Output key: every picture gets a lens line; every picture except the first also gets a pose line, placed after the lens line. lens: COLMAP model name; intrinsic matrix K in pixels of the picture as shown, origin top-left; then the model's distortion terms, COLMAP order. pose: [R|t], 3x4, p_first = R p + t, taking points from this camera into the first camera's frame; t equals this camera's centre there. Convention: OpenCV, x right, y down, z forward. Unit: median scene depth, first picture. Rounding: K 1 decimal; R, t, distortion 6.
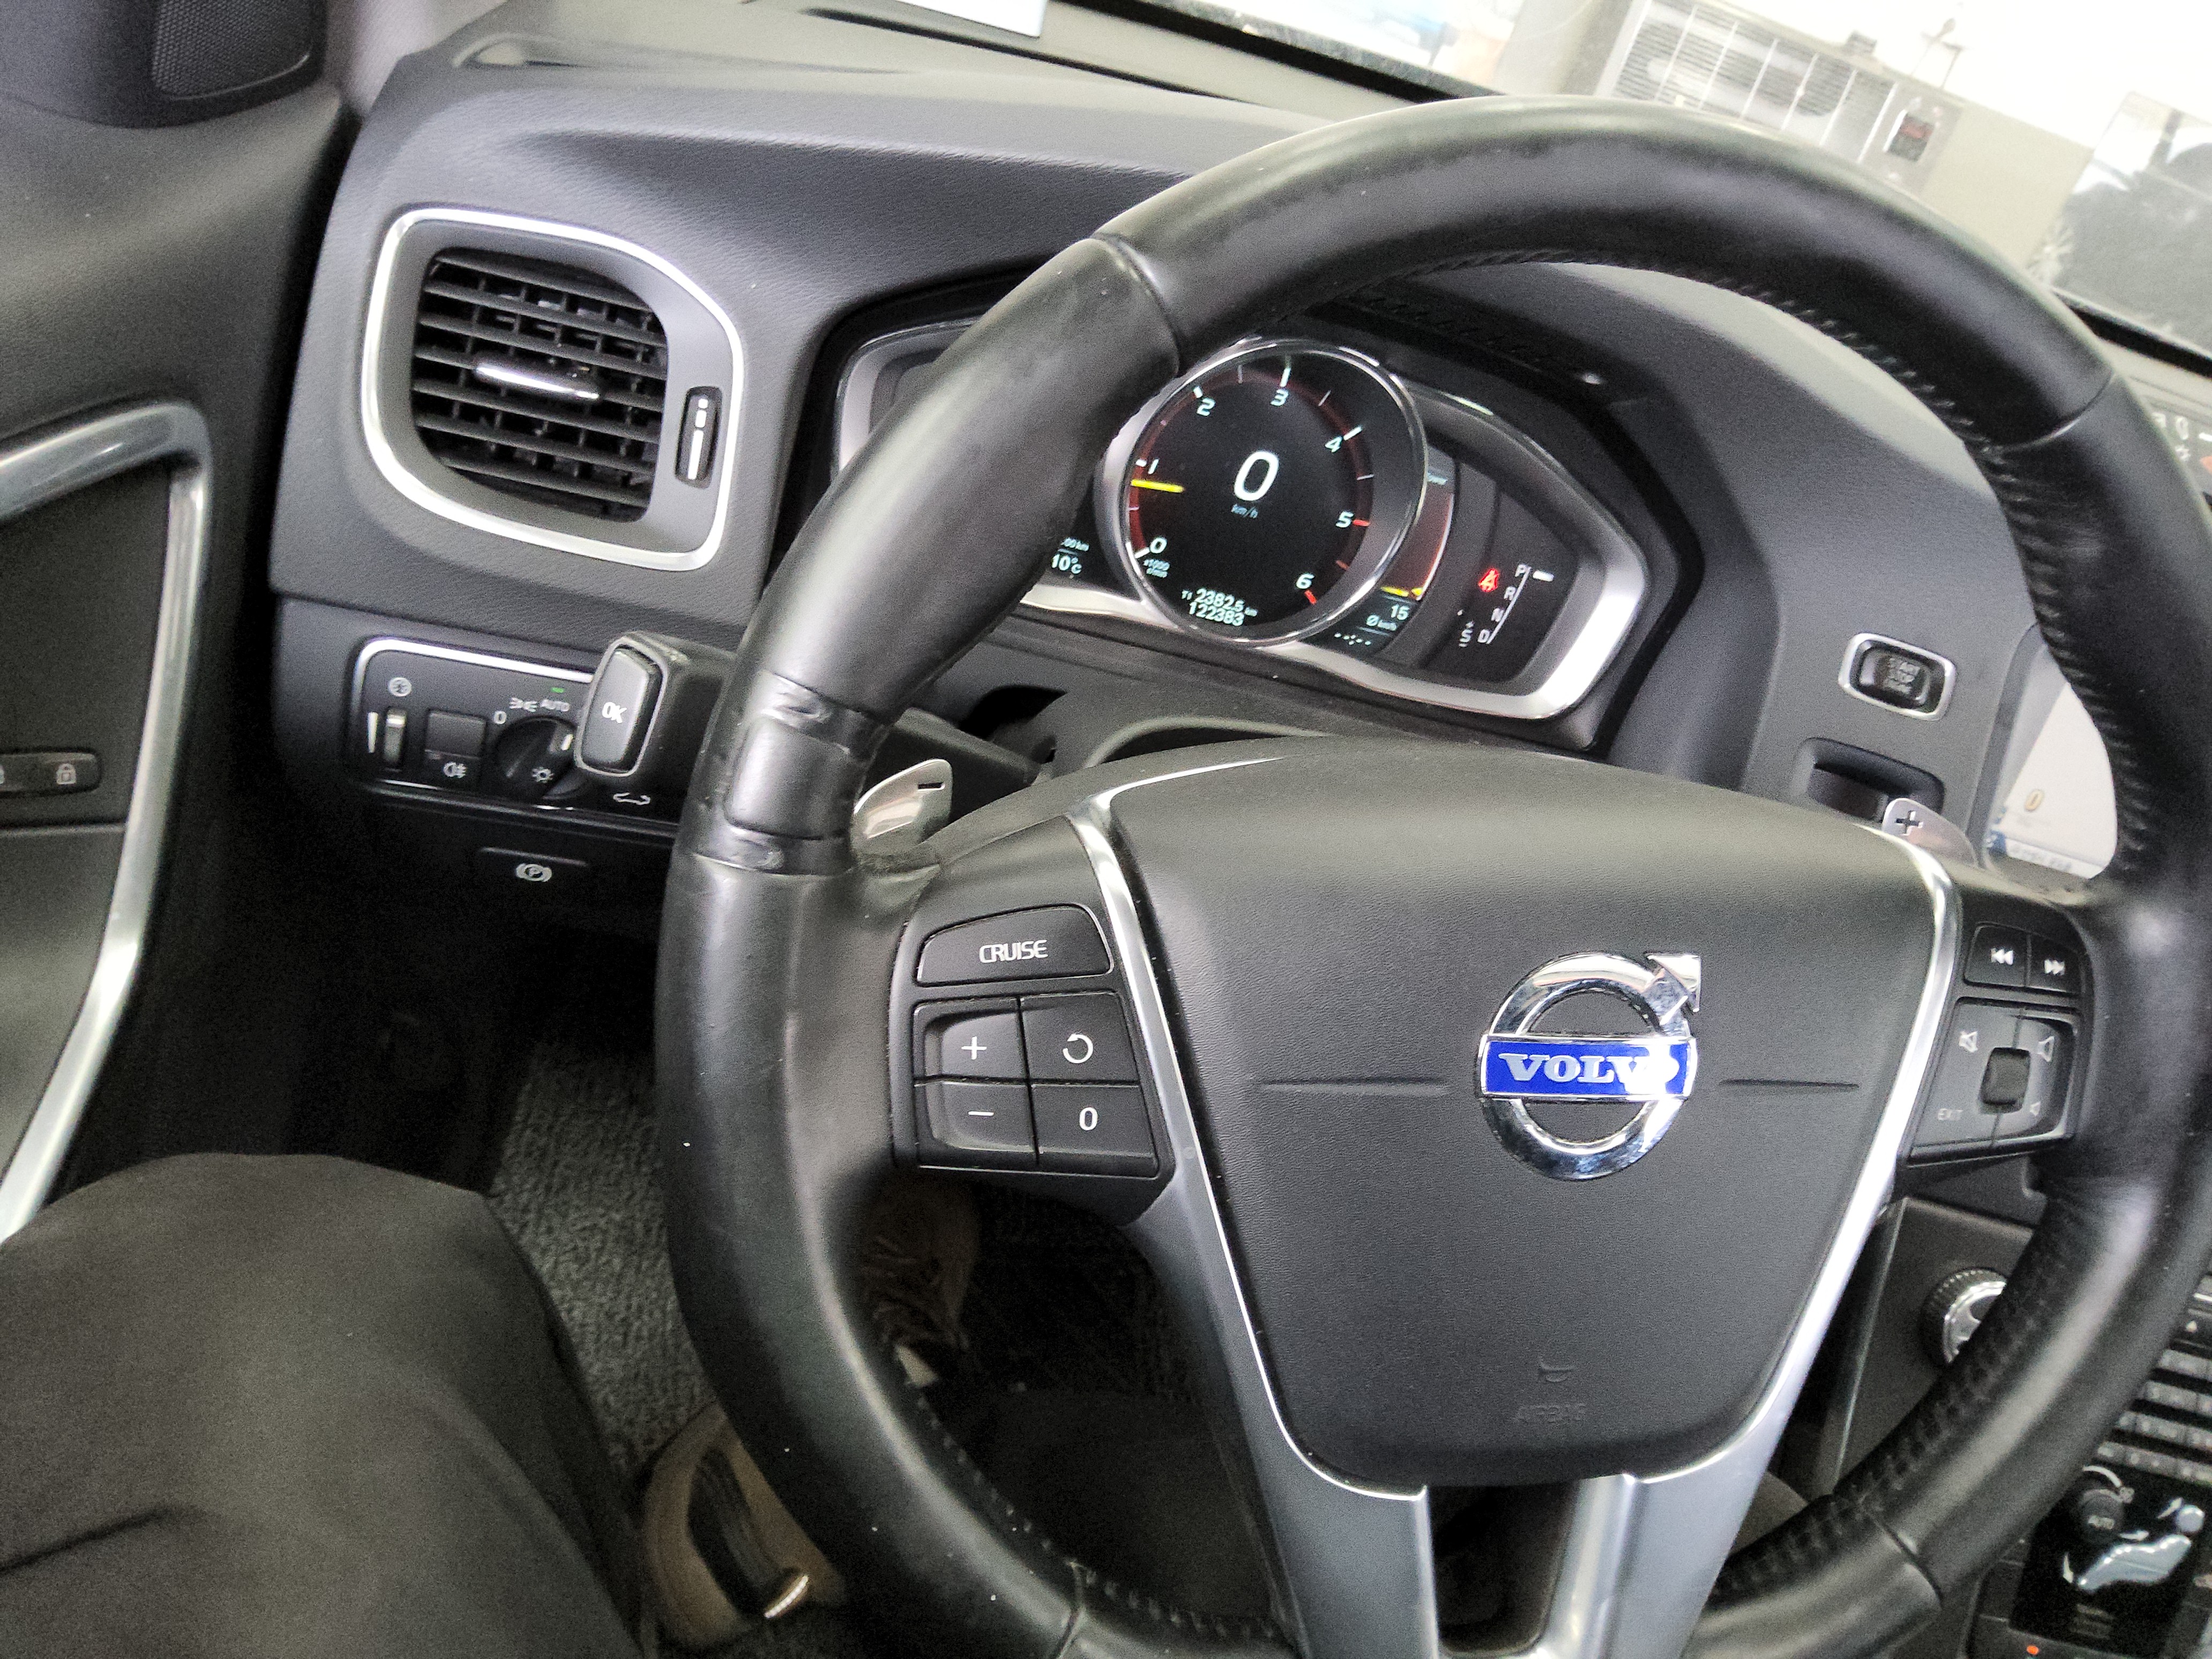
lens RADIAL K [[1677.4, 0, 1089.0], [0, 1677.4, 832.2], [0, 0, 1]] dist [0.028869, -0.026166]
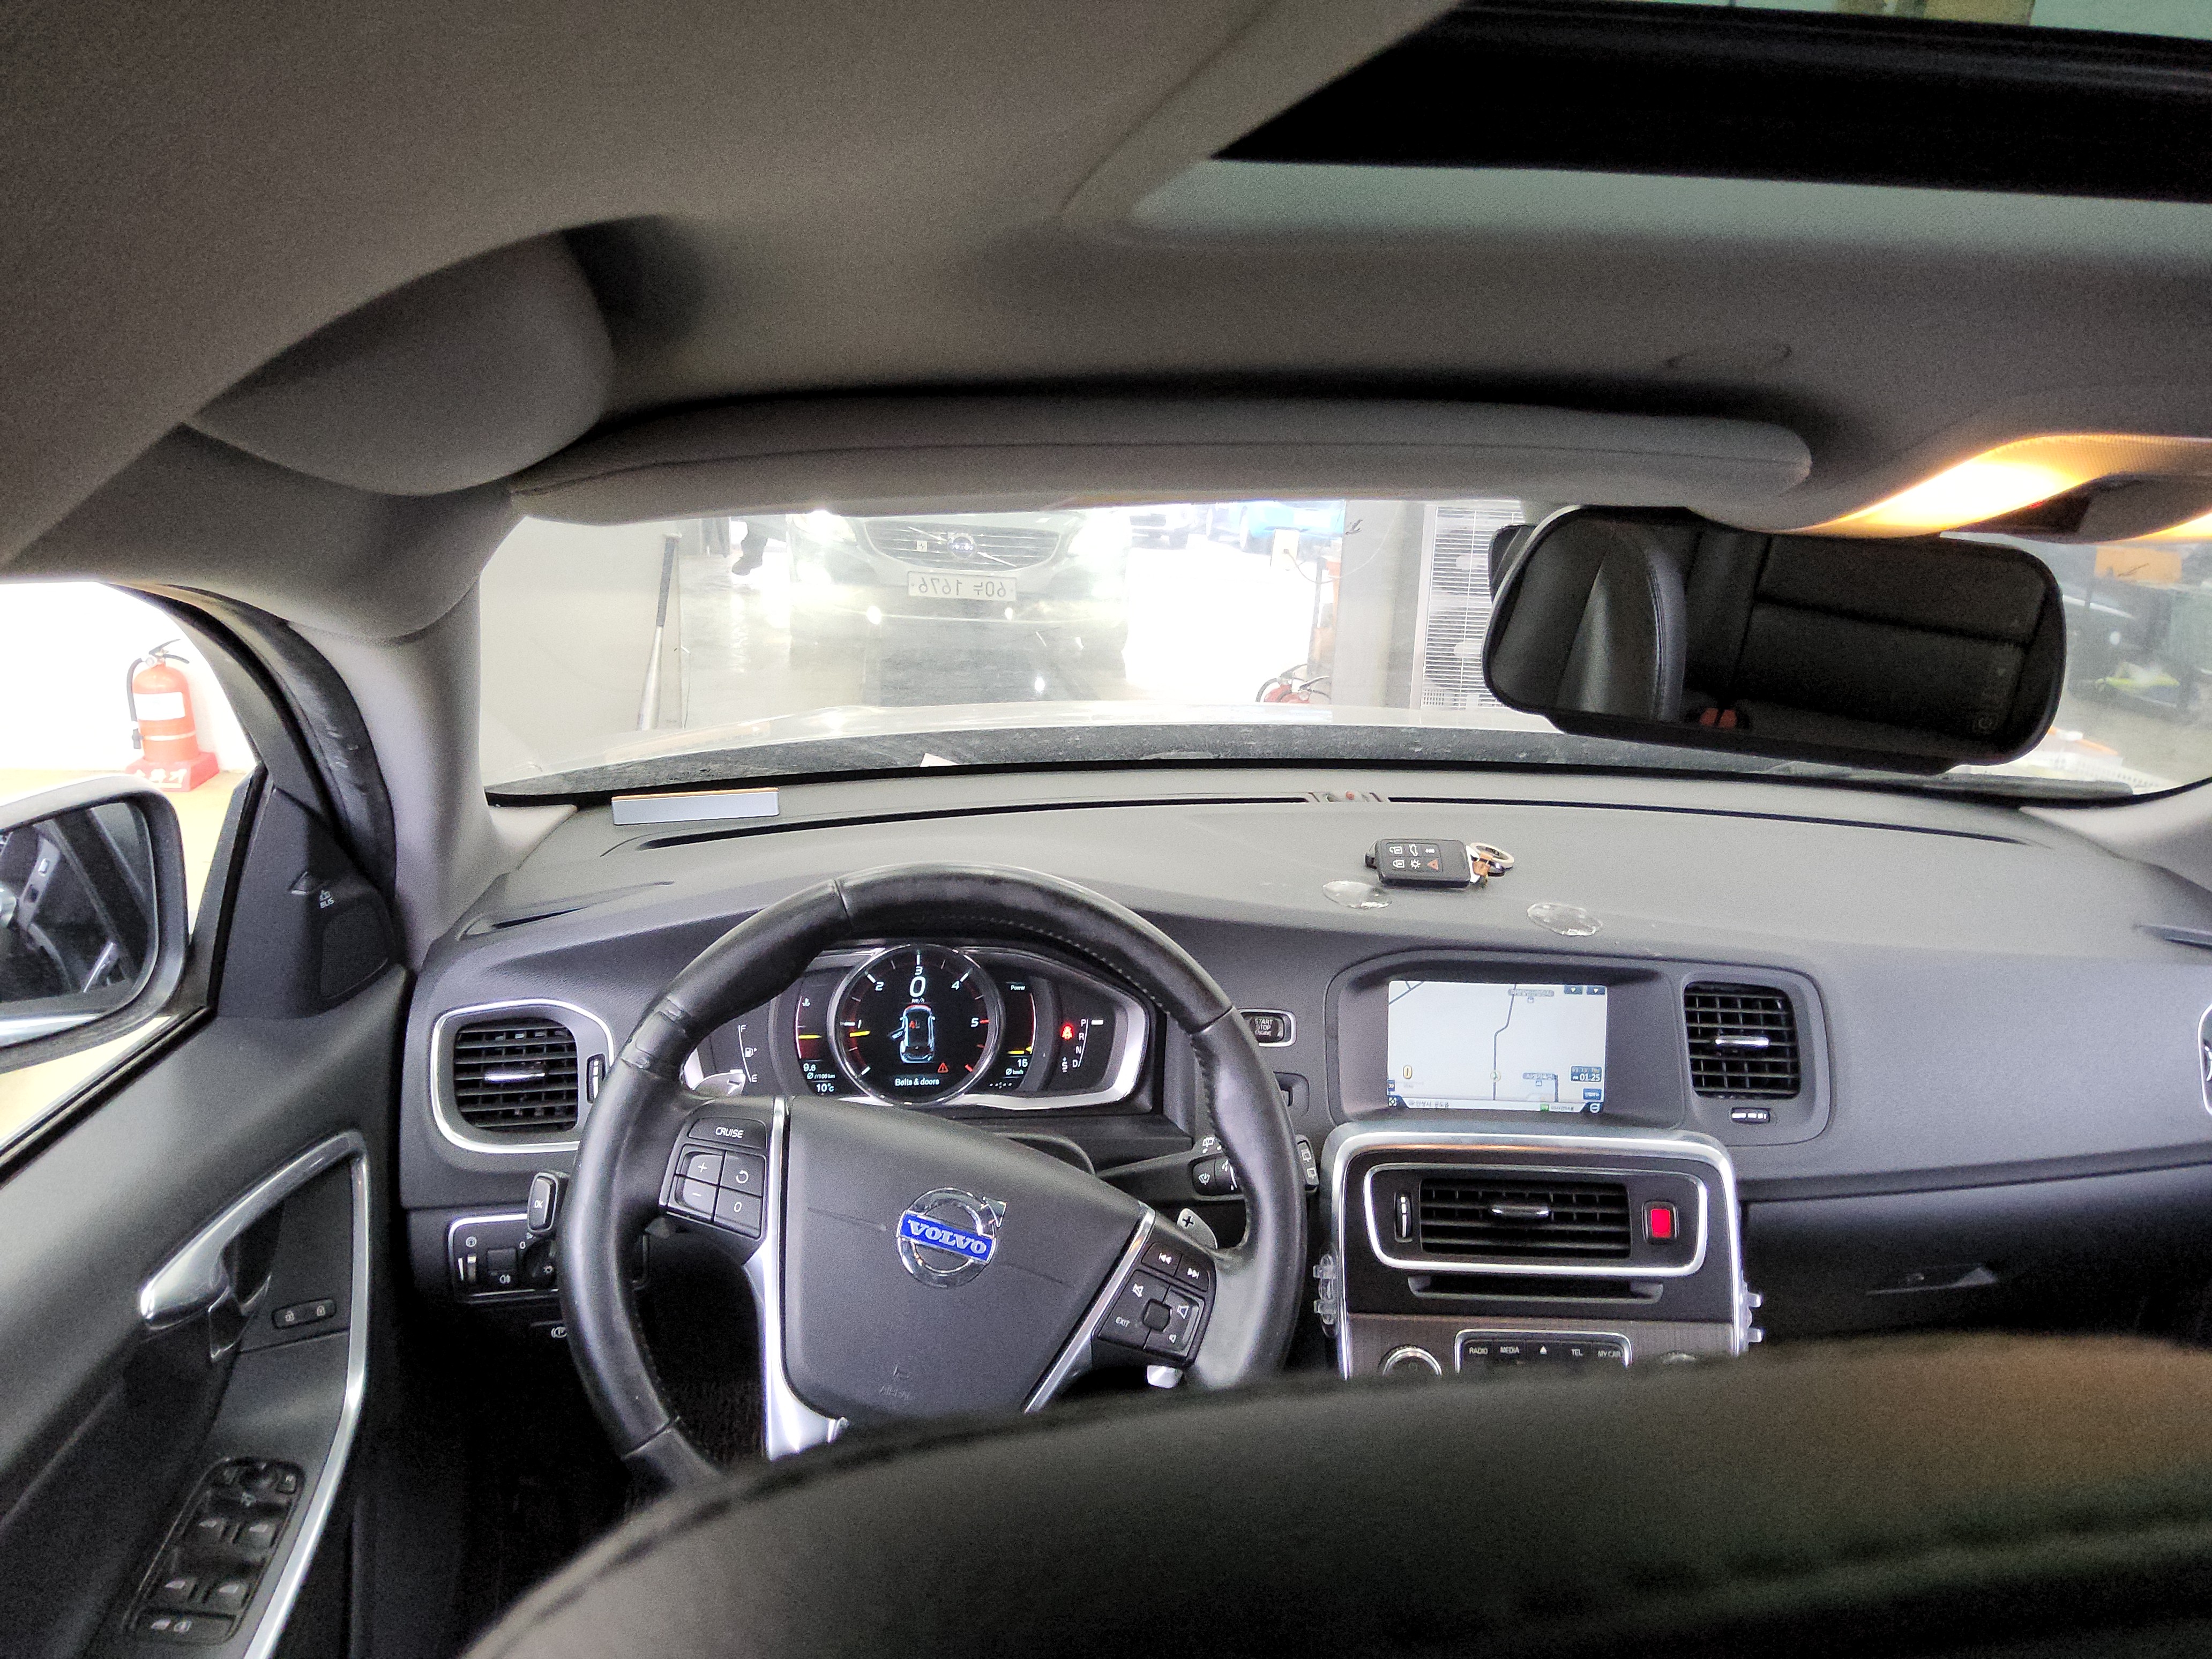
lens RADIAL K [[1754.1, 0, 1118.8], [0, 1754.1, 839.4], [0, 0, 1]] dist [0.069369, -0.007166]
pose [[0.962342, -0.269882, -0.032588, 0.421559], [0.249282, 0.923928, -0.290198, 0.220540], [0.108428, 0.271146, 0.956412, -0.847441]]
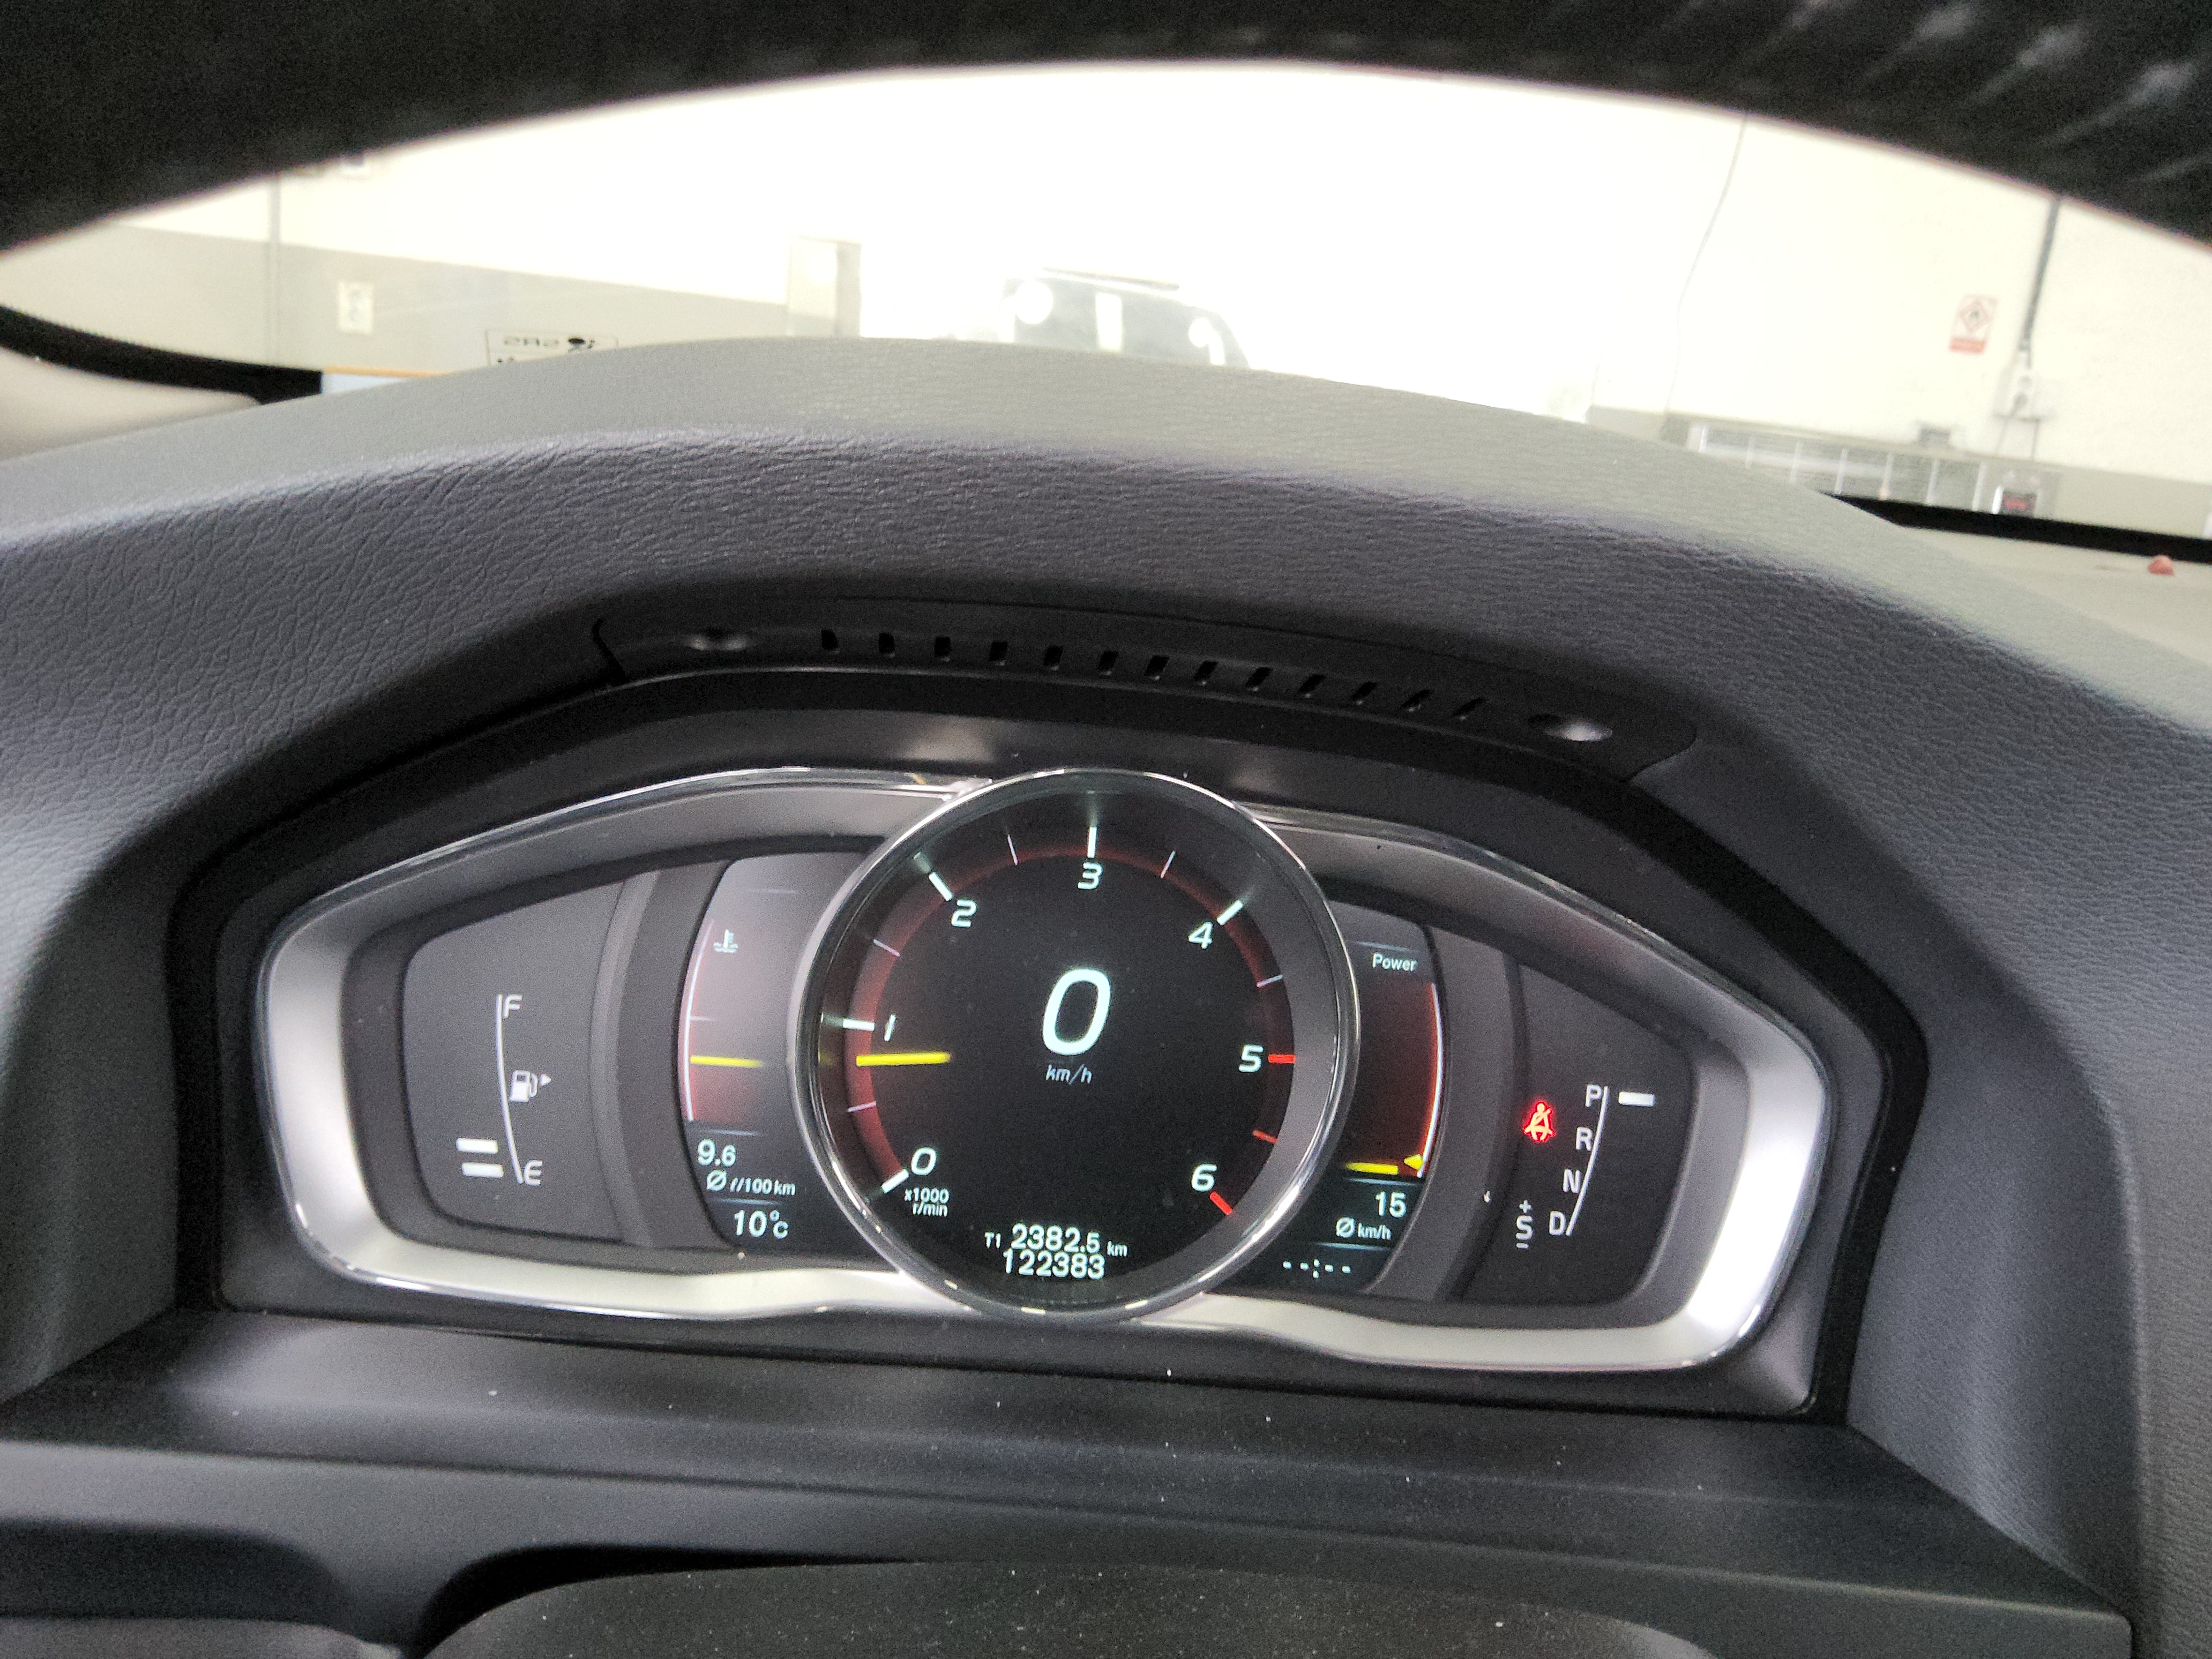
lens RADIAL K [[1653.9, 0, 1083.2], [0, 1653.9, 805.2], [0, 0, 1]] dist [0.061864, -0.005768]
pose [[0.978682, -0.181686, -0.095774, 0.168831], [0.142138, 0.935763, -0.322714, -0.095178], [0.148254, 0.302221, 0.941638, 0.446194]]
